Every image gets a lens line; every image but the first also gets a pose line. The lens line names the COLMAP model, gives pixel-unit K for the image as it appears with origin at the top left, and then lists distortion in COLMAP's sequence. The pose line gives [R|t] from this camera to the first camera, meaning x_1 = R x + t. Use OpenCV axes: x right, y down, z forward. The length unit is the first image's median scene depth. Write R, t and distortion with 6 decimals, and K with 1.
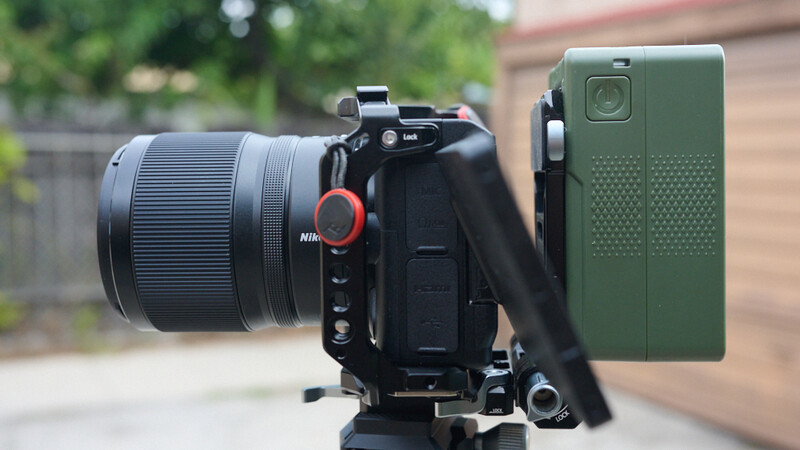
lens RADIAL K [[987.3, 0, 400.0], [0, 987.3, 225.0], [0, 0, 1]] dist [-0.026379, -0.011048]
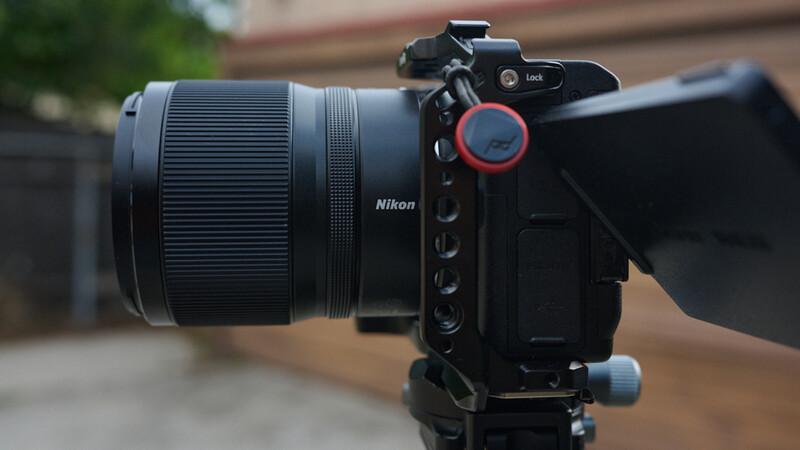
lens RADIAL K [[987.3, 0, 400.0], [0, 987.3, 225.0], [0, 0, 1]] dist [-0.026379, -0.011048]
pose [[0.989394, 0.004098, 0.145200, -0.199457], [-0.002463, 0.999932, -0.011436, 0.038557], [-0.145237, 0.010957, 0.989336, 0.195271]]
